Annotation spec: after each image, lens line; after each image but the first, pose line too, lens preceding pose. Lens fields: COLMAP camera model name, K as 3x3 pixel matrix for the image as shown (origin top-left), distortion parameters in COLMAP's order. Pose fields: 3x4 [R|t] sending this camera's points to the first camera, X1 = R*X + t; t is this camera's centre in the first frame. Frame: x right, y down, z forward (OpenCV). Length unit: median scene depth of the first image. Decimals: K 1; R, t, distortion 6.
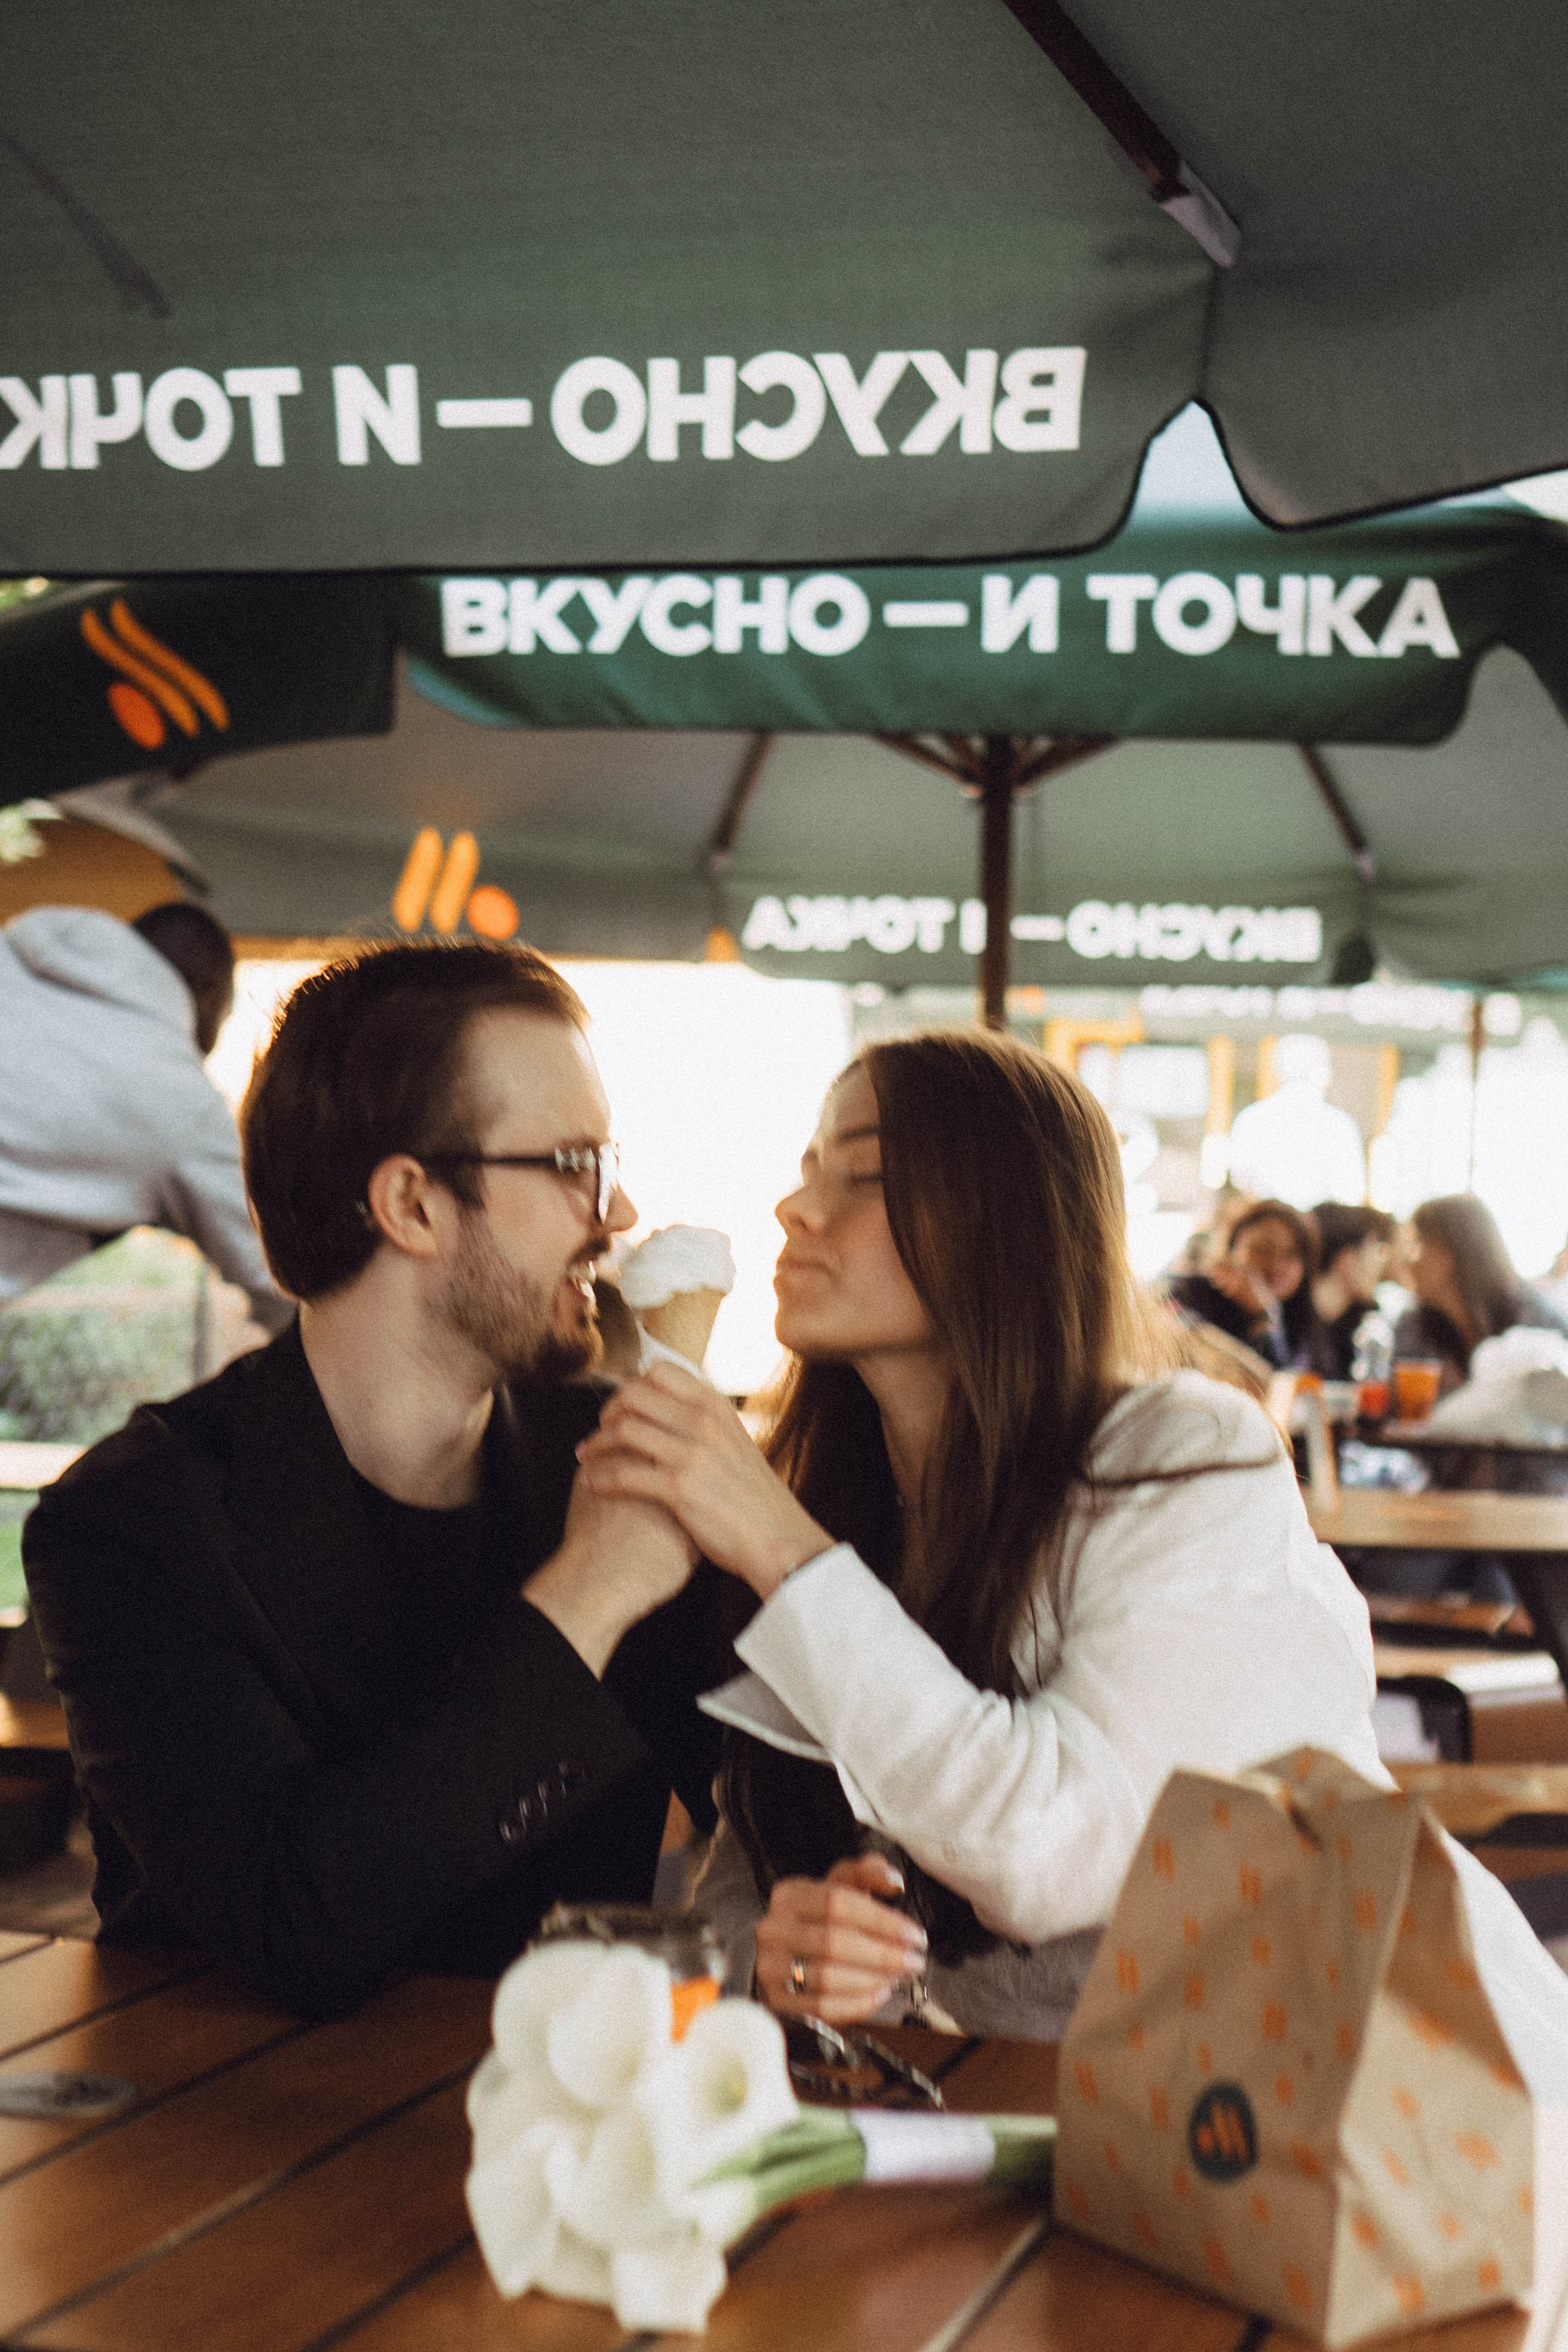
lens RADIAL K [[3585.7, 0, 750.8], [0, 3585.7, 1171.2], [0, 0, 1]] dist [0.105309, 0.000000]
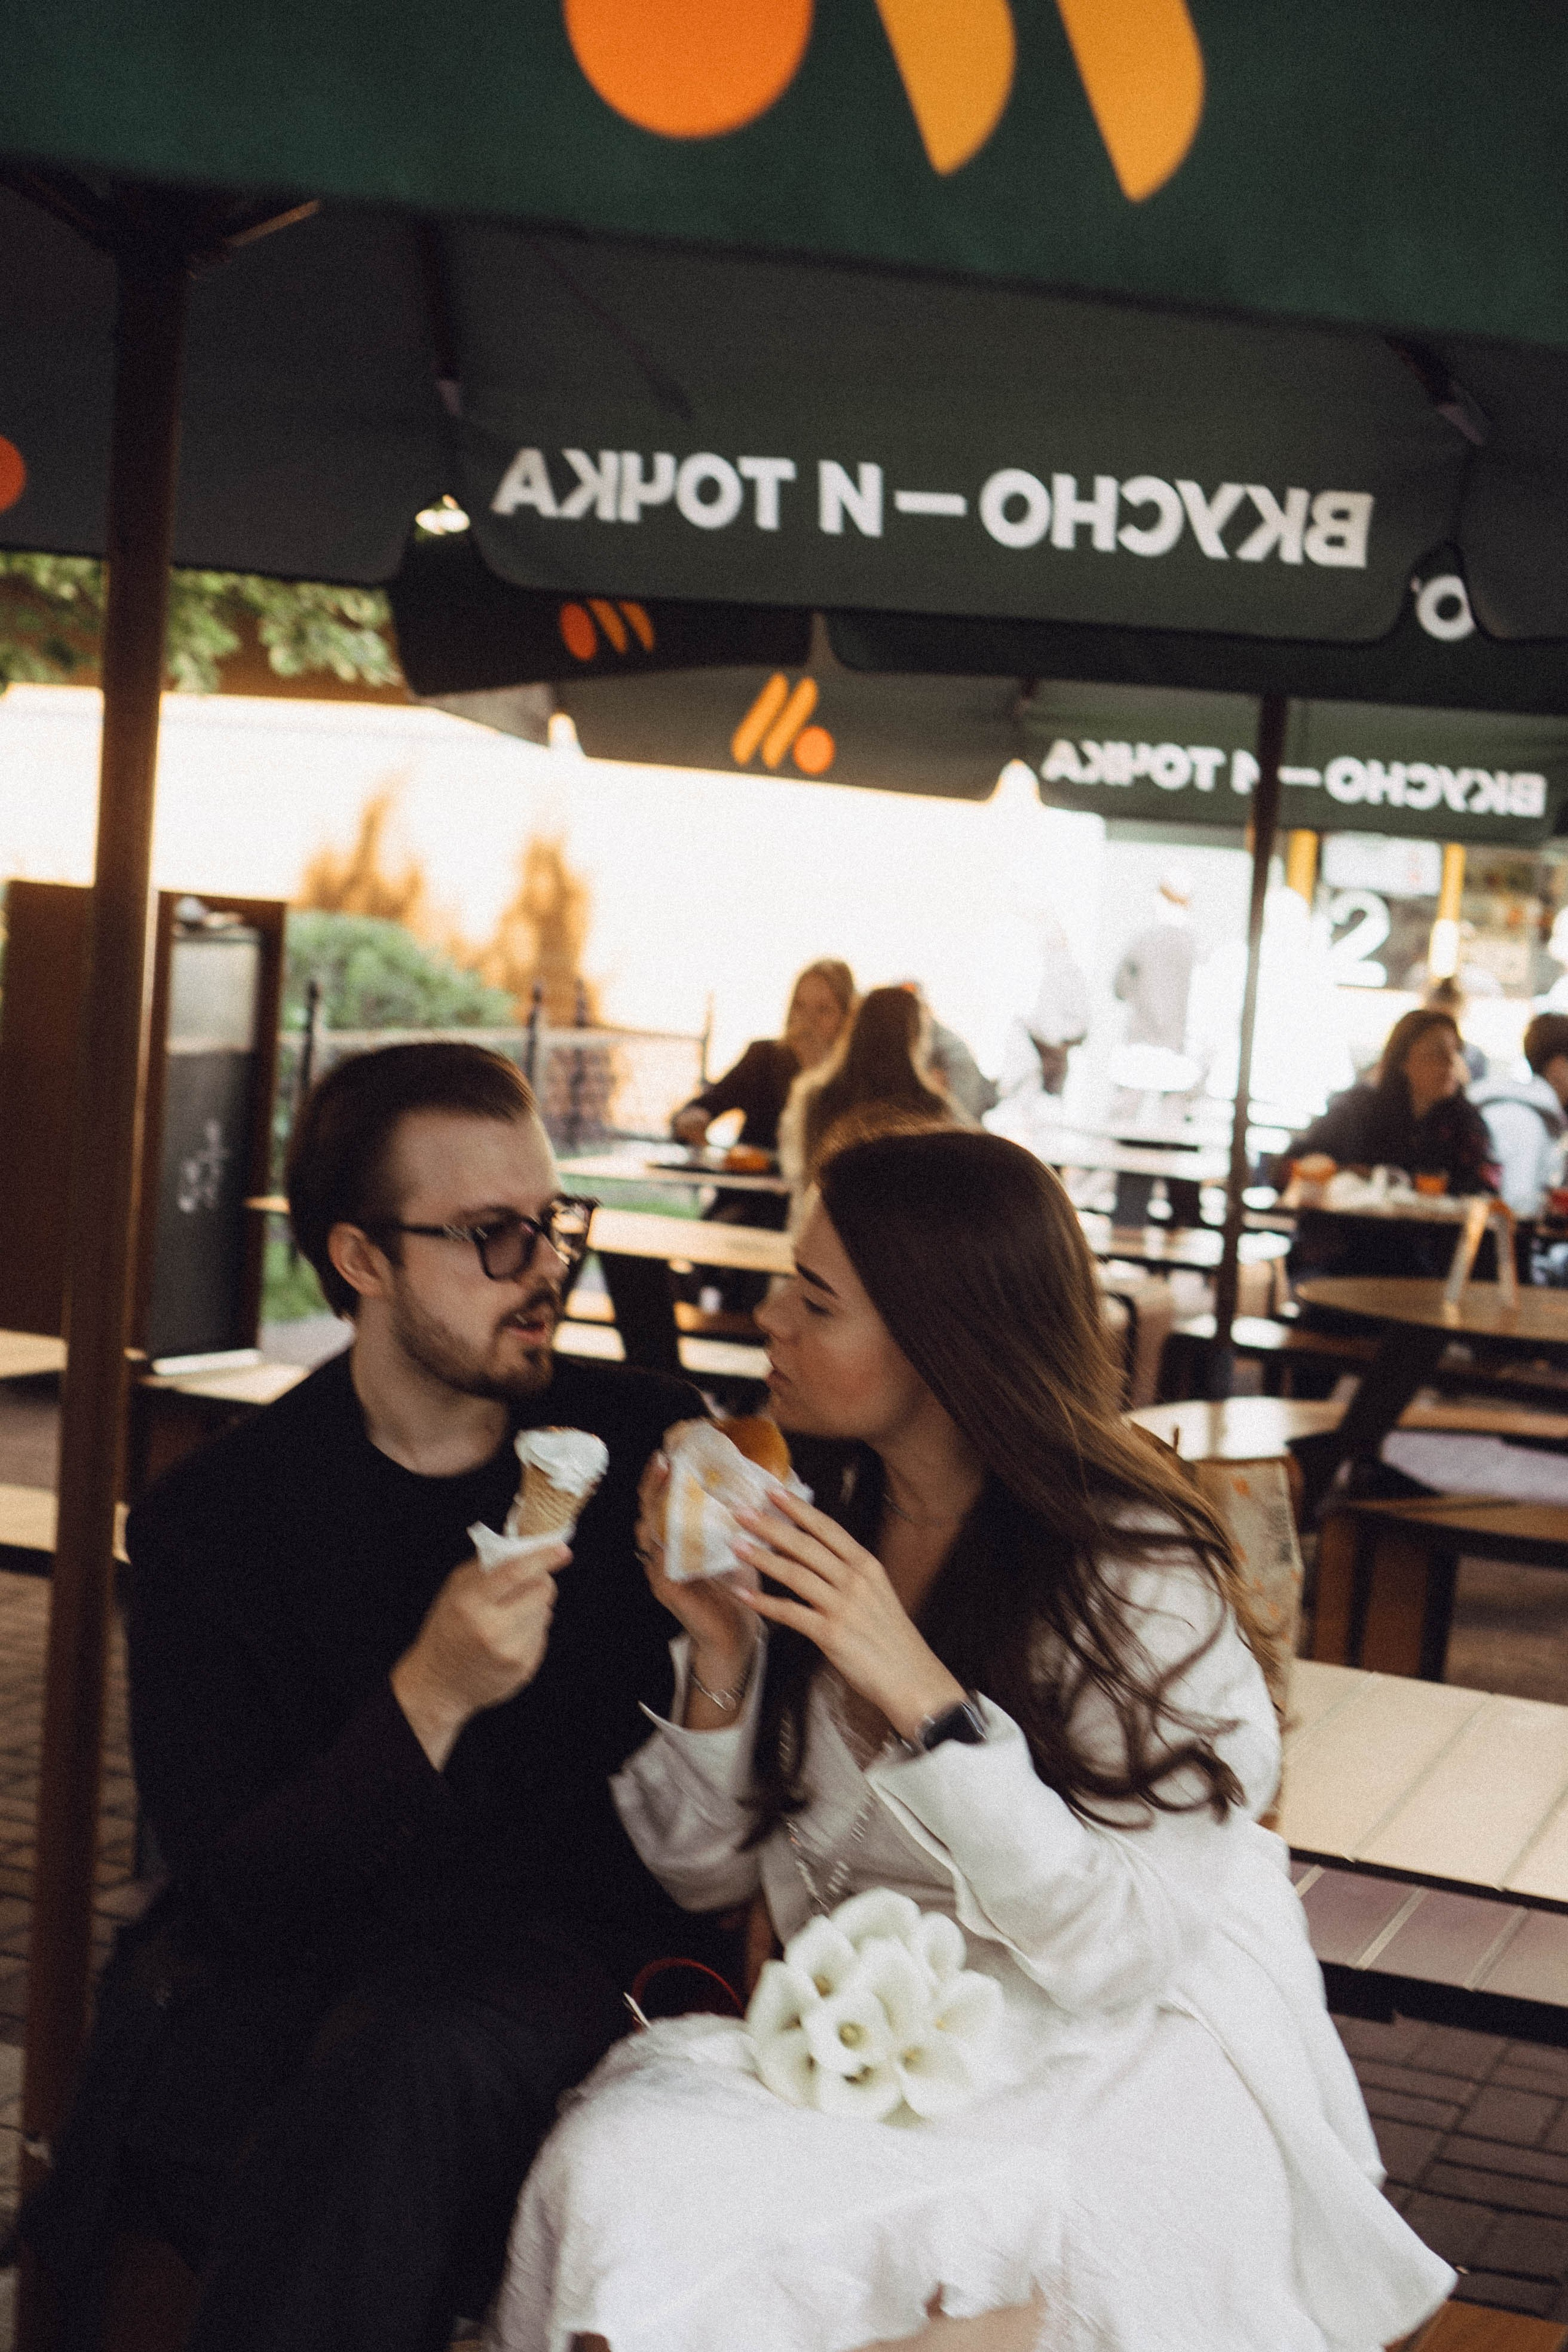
lens RADIAL K [[3585.7, 0, 782.0], [0, 3585.7, 1204.4], [0, 0, 1]] dist [0.105309, 0.000000]
pose [[0.997620, 0.048414, -0.049105, -0.051762], [-0.043753, 0.994805, 0.091917, -0.070027], [0.053300, -0.089550, 0.994555, -0.410607]]
